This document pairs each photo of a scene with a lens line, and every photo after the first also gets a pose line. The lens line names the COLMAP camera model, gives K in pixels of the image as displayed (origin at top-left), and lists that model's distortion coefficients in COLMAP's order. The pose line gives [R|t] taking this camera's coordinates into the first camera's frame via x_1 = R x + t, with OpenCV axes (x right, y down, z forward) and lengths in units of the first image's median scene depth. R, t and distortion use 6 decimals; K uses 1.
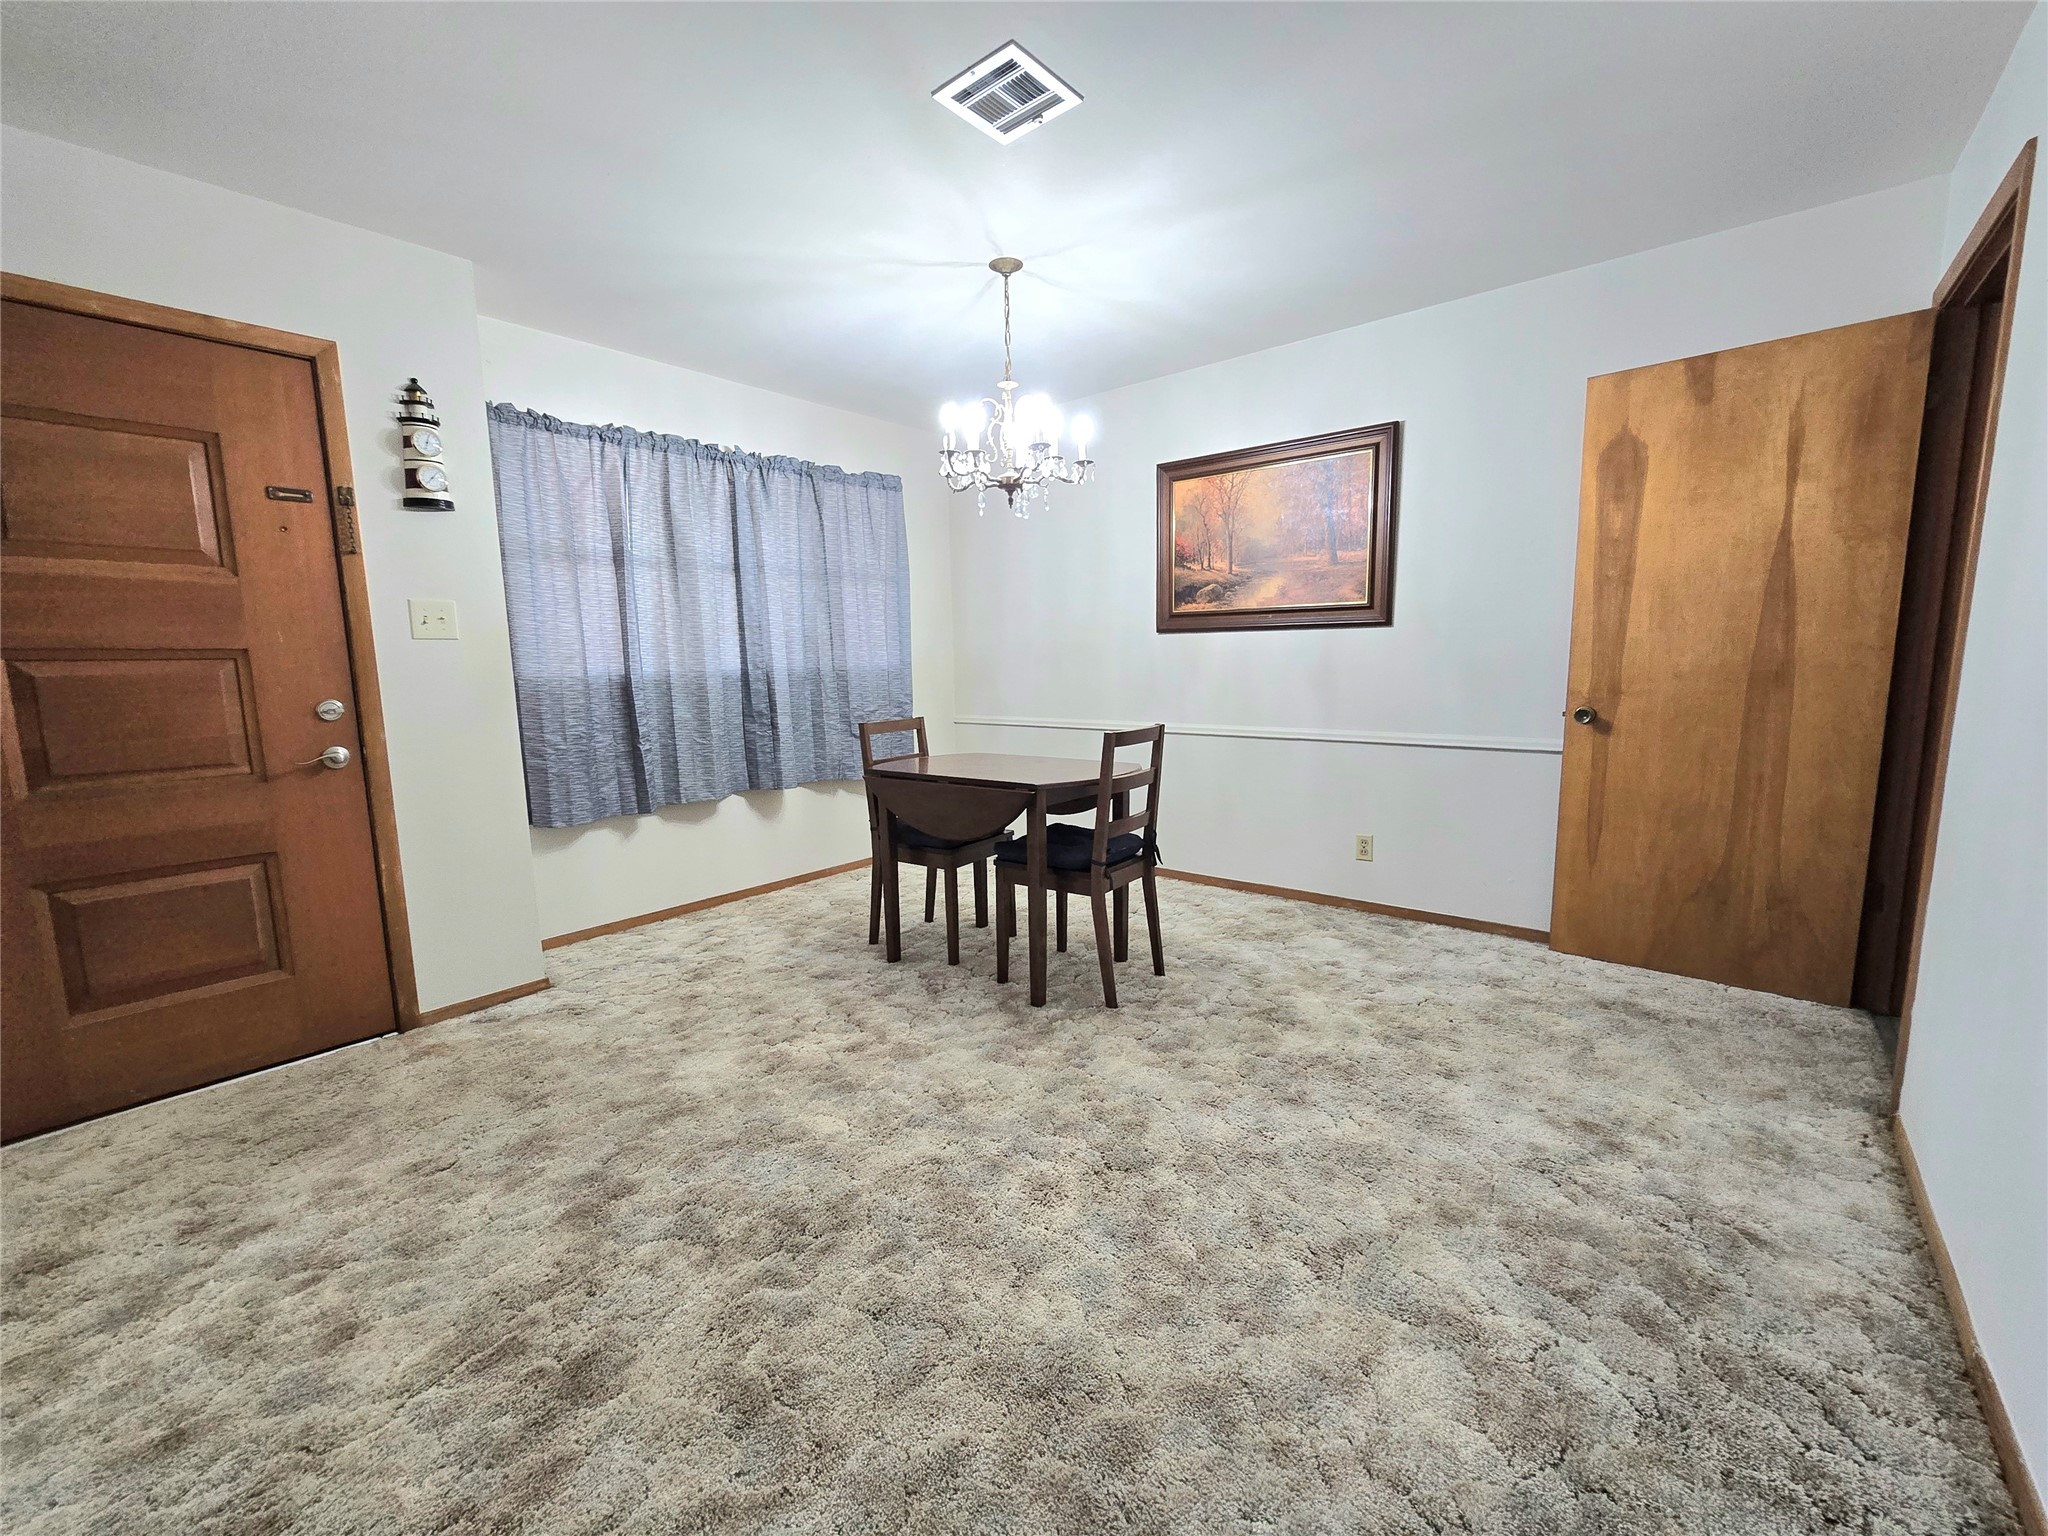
lens RADIAL K [[831.7, 0, 1017.6], [0, 831.7, 770.7], [0, 0, 1]] dist [-0.000575, -0.000249]
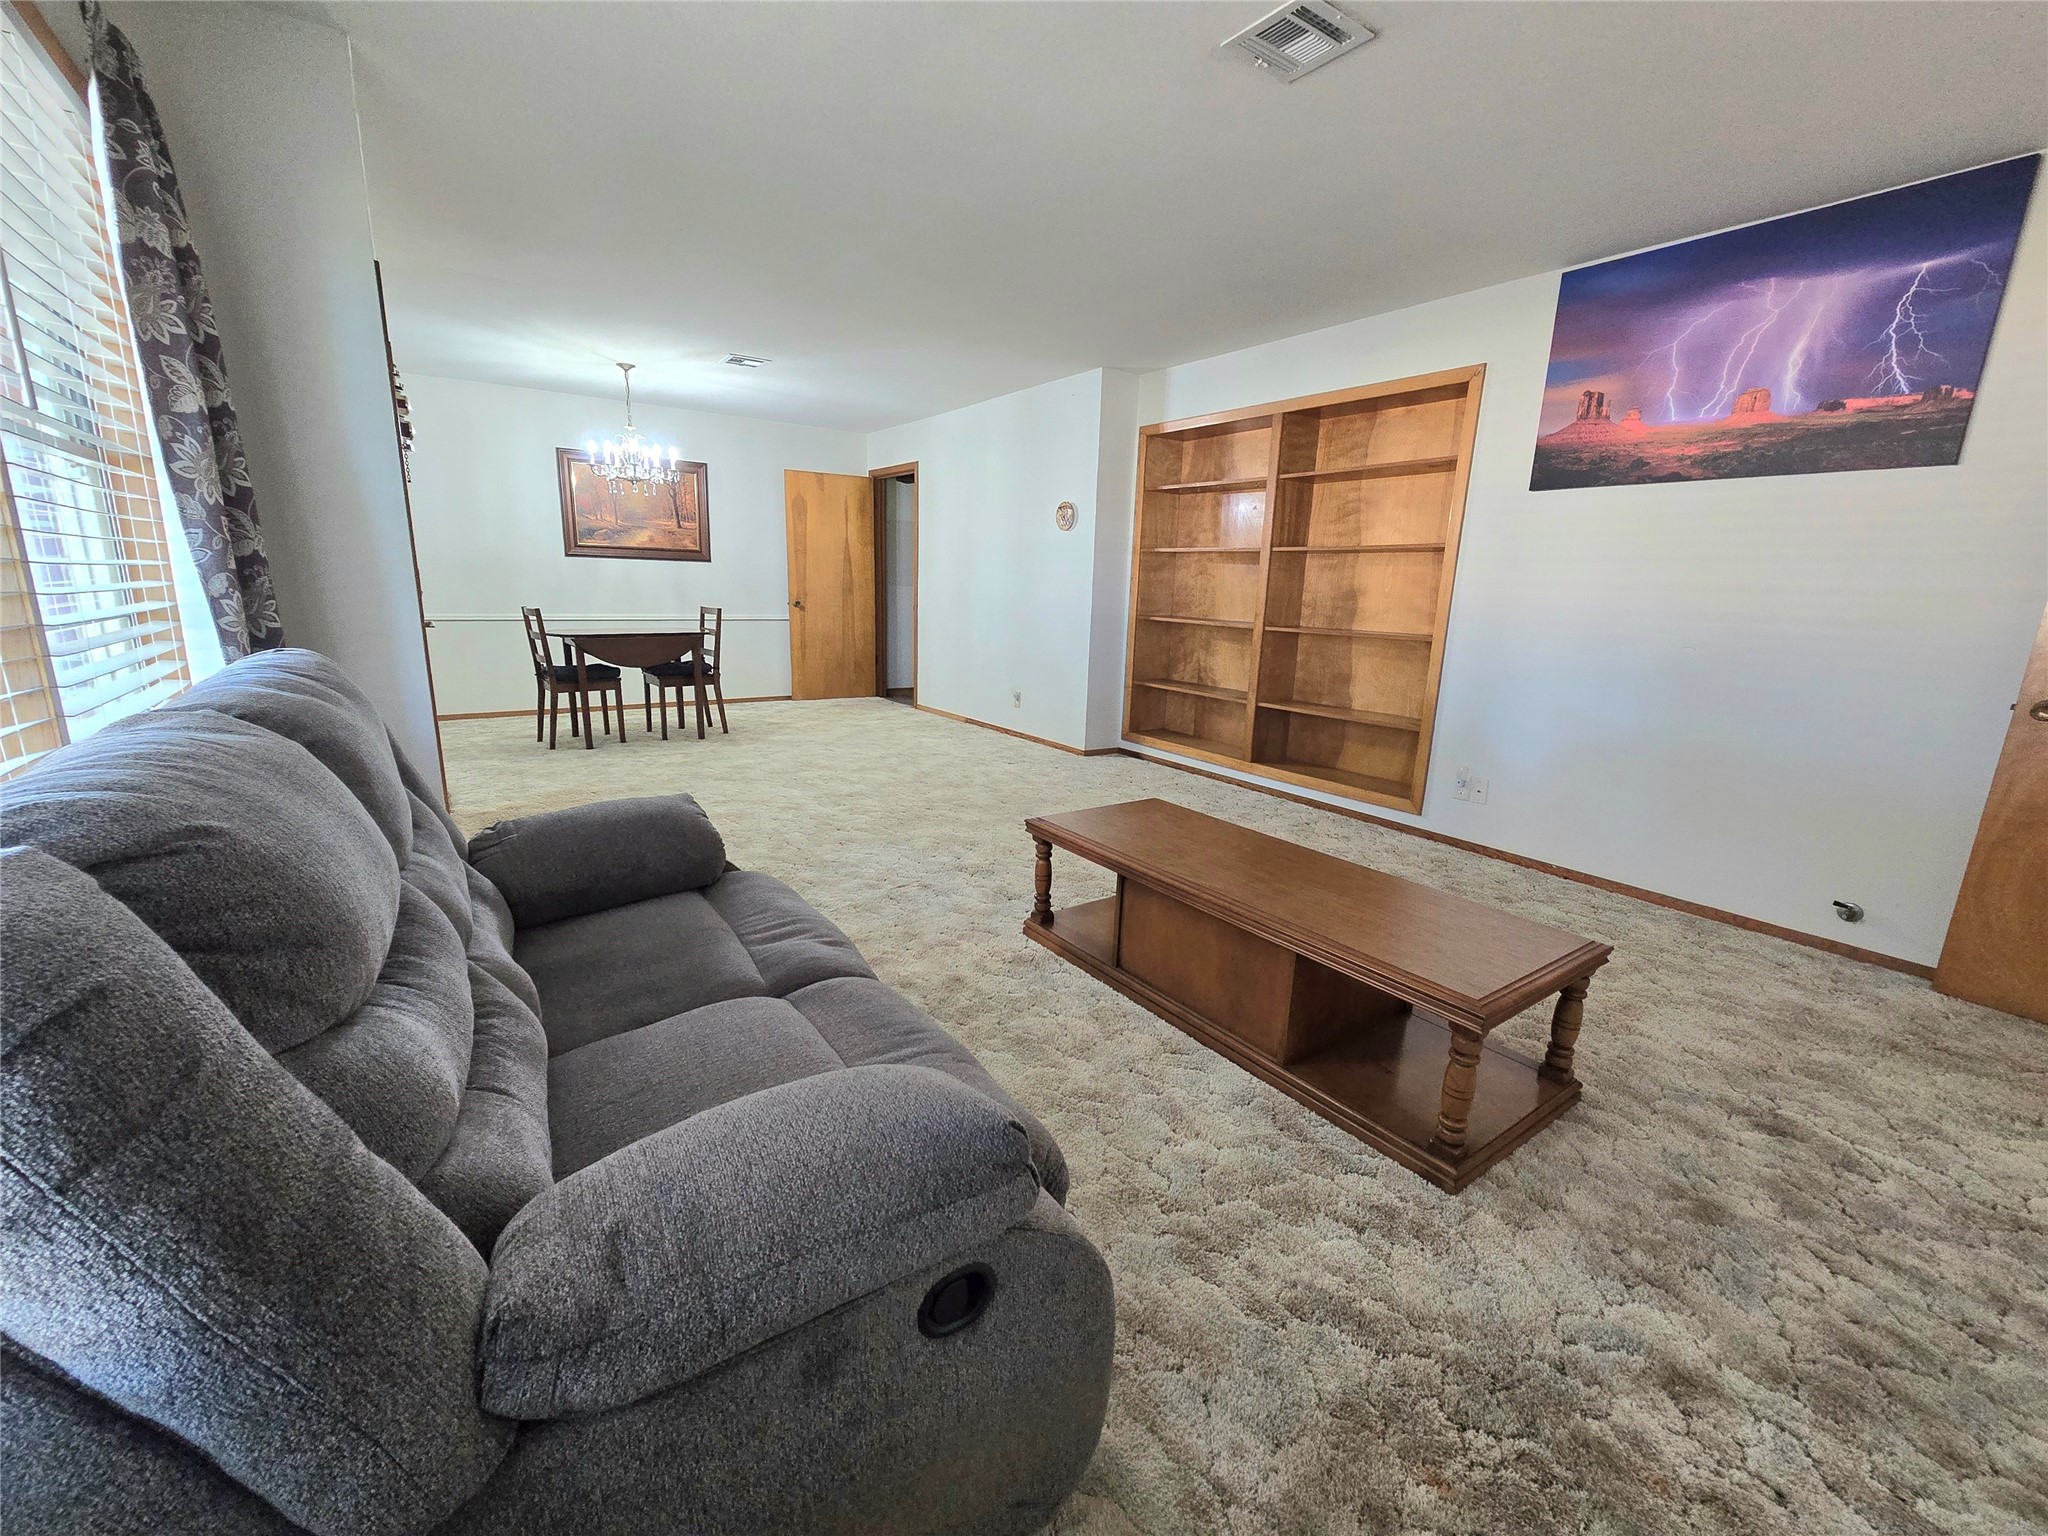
lens RADIAL K [[839.4, 0, 1027.6], [0, 839.4, 774.7], [0, 0, 1]] dist [0.000109, -0.000749]
pose [[0.254918, -0.189831, 0.948146, -1.947863], [0.097431, 0.980593, 0.170132, 0.090531], [-0.962042, 0.049009, 0.268466, -0.406016]]
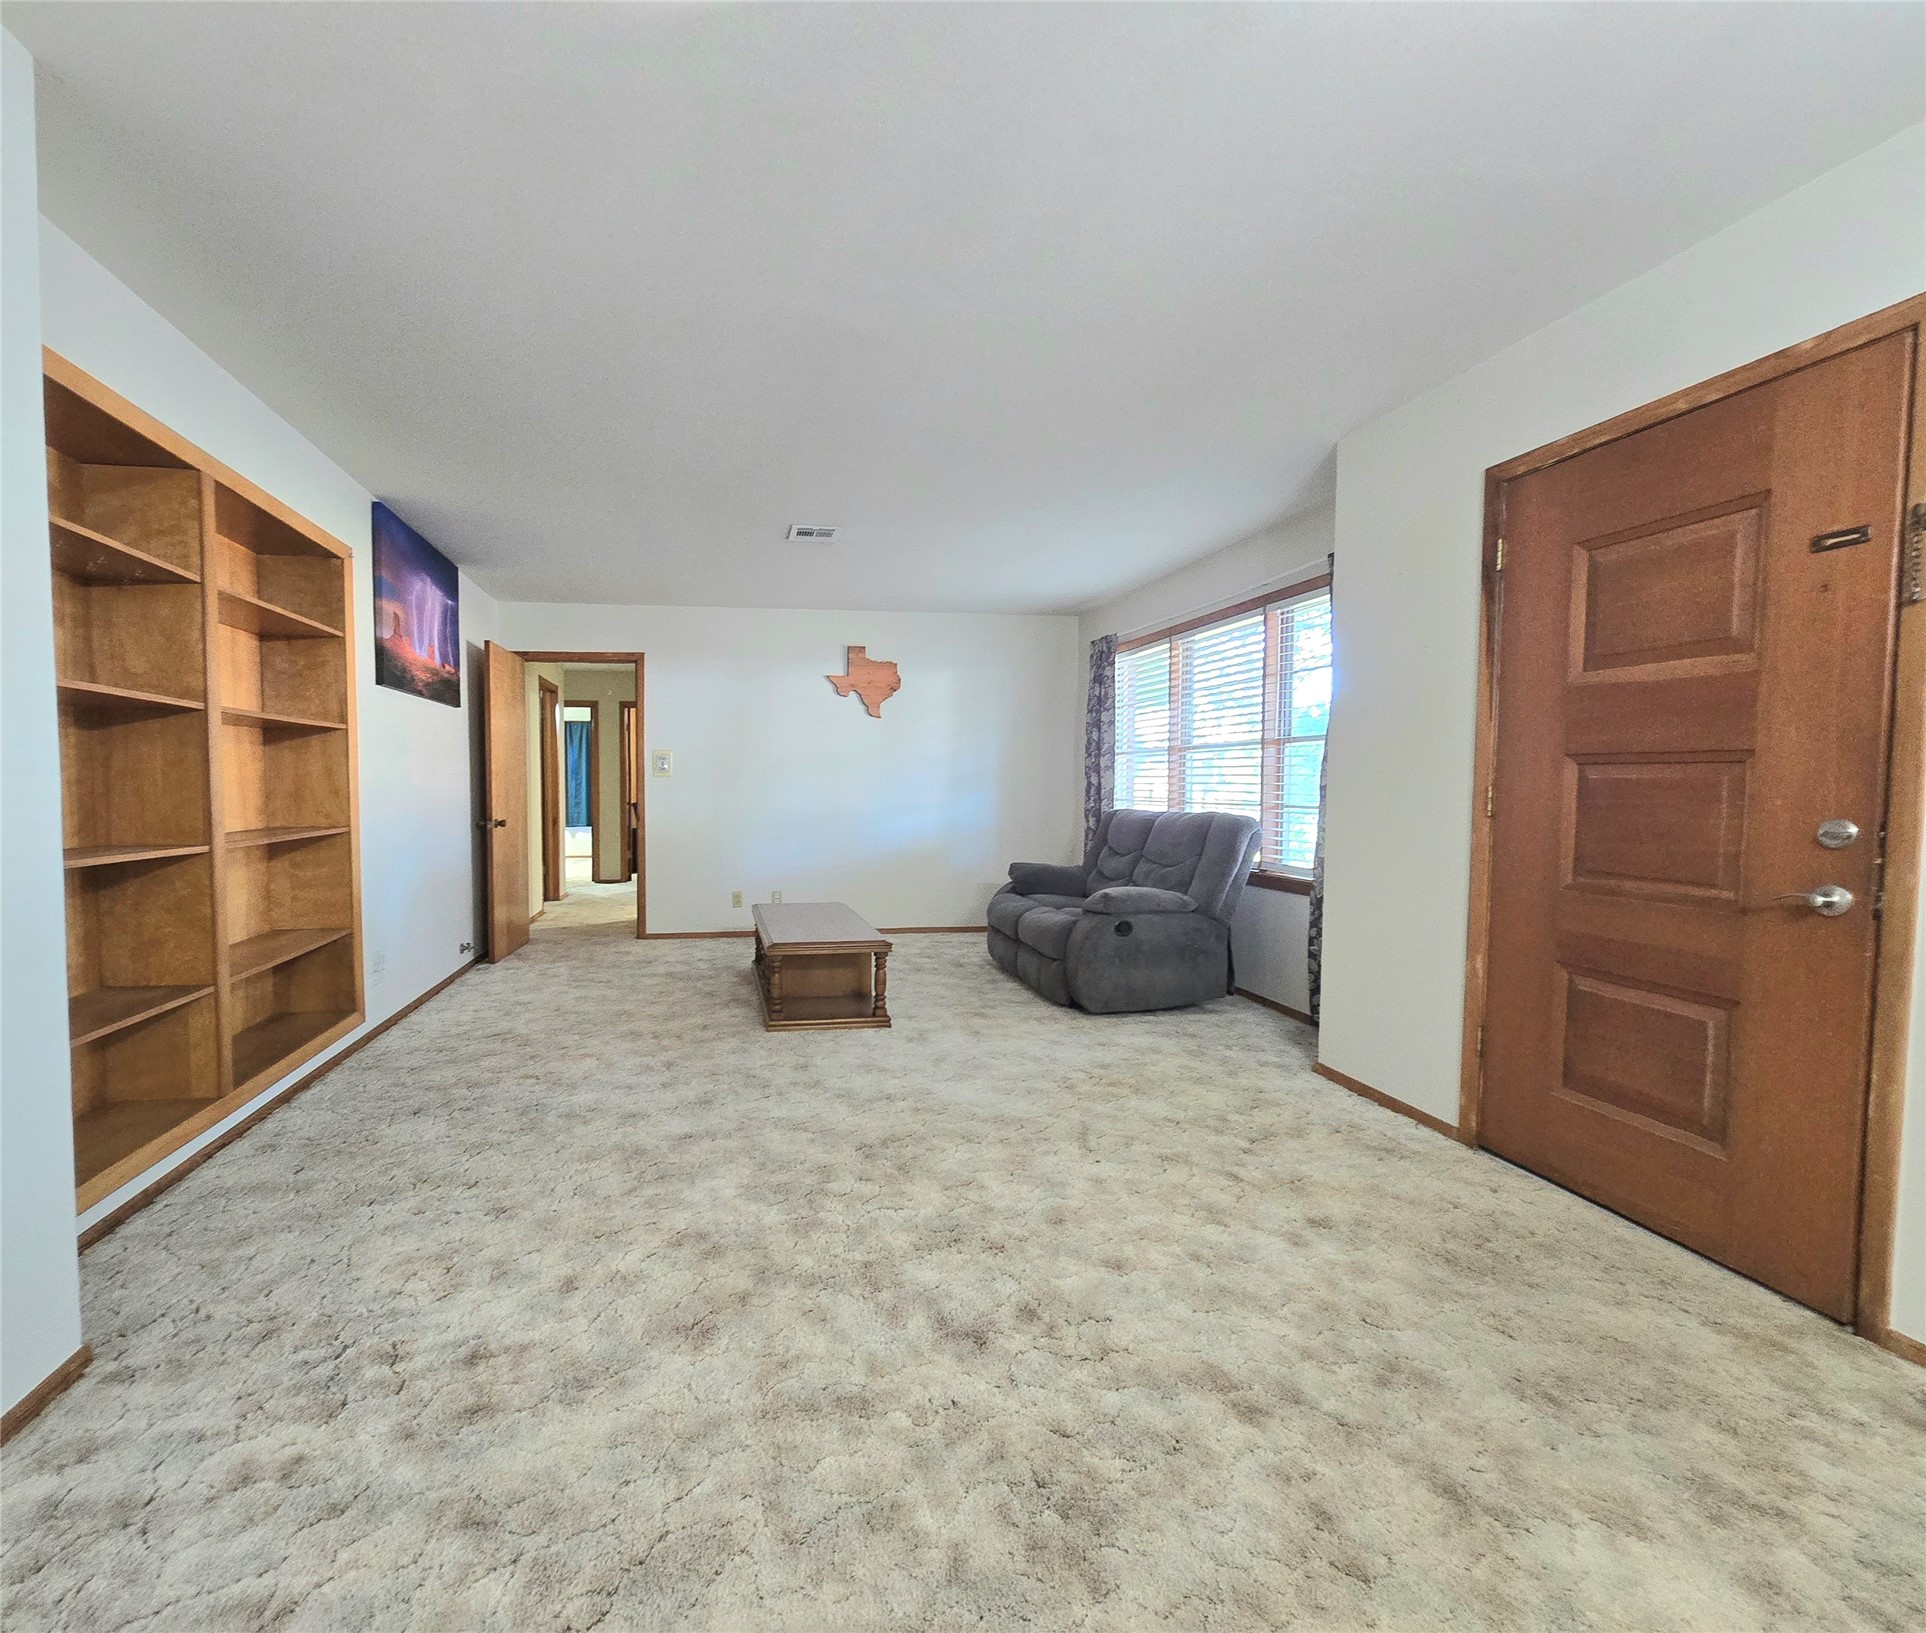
lens RADIAL K [[894.4, 0, 842.9], [0, 894.4, 824.0], [0, 0, 1]] dist [-0.002450, 0.000331]
pose [[-0.665794, 0.052608, -0.744279, 0.292042], [-0.089992, 0.984567, 0.150095, -0.113569], [0.740689, 0.166911, -0.650785, 0.835849]]
